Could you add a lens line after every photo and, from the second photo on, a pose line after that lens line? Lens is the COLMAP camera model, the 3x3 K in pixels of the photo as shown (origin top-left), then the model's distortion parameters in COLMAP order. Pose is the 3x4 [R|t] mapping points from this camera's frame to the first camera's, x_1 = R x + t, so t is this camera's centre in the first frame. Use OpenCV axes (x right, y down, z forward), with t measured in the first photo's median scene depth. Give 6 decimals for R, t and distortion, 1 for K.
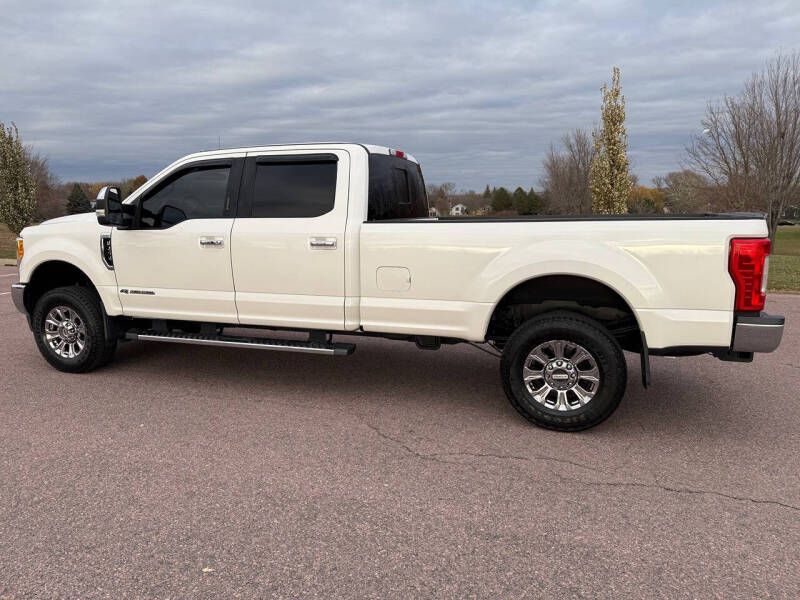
lens RADIAL K [[562.7, 0, 401.3], [0, 562.7, 303.1], [0, 0, 1]] dist [0.095673, -0.138286]
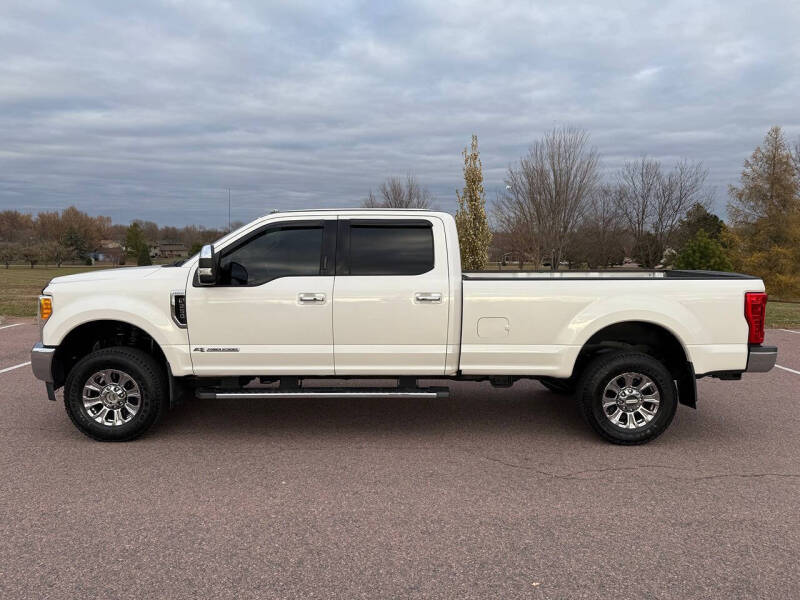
lens RADIAL K [[562.7, 0, 401.3], [0, 562.7, 303.1], [0, 0, 1]] dist [0.095673, -0.138286]
pose [[0.940656, -0.019778, 0.338786, -0.530403], [0.042590, 0.997288, -0.060031, -0.029259], [-0.336680, 0.070897, 0.938946, -0.032752]]
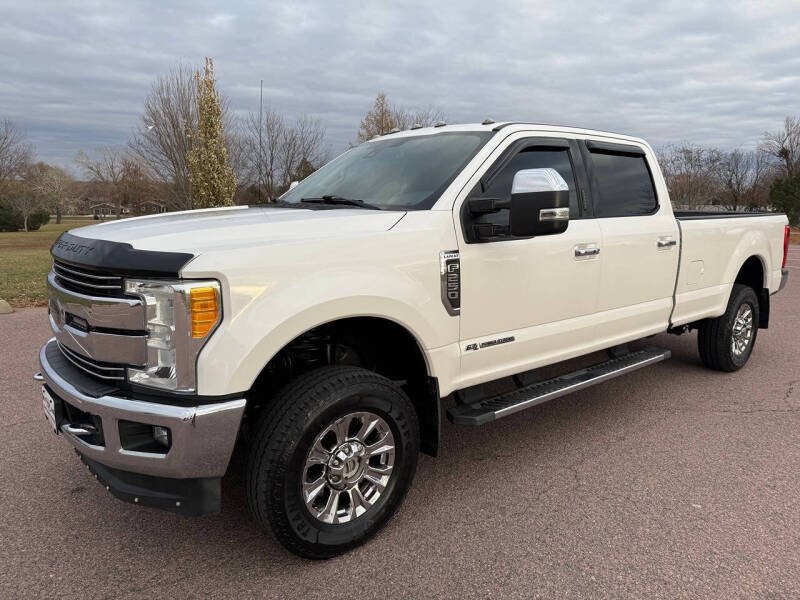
lens RADIAL K [[567.3, 0, 407.2], [0, 567.3, 303.0], [0, 0, 1]] dist [0.089728, -0.117592]
pose [[0.500173, -0.139830, 0.854561, -1.096292], [0.133568, 0.987523, 0.083409, -0.133613], [-0.855562, 0.072423, 0.512609, 0.819918]]
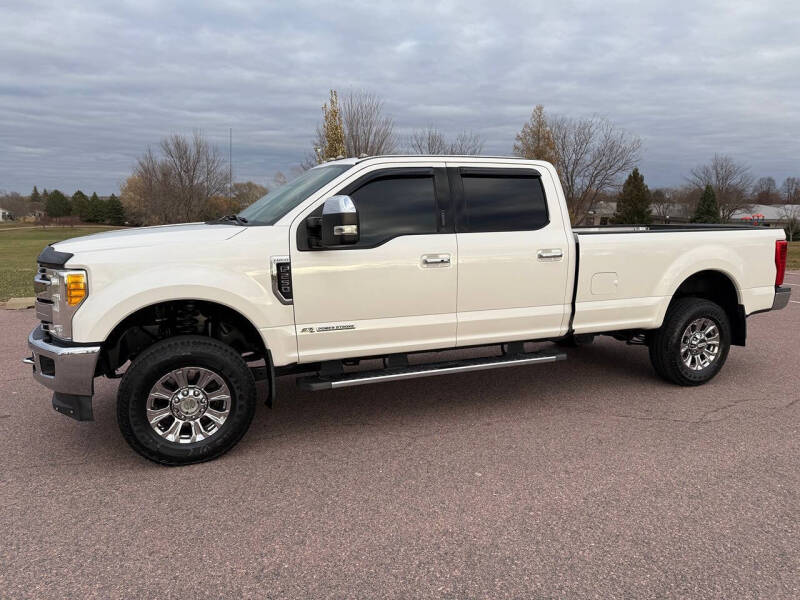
lens RADIAL K [[565.2, 0, 400.7], [0, 565.2, 302.0], [0, 0, 1]] dist [0.094312, -0.131383]
pose [[0.740273, -0.095632, 0.665470, -0.972782], [0.105723, 0.994075, 0.025248, -0.070278], [-0.663942, 0.051665, 0.745997, 0.376020]]
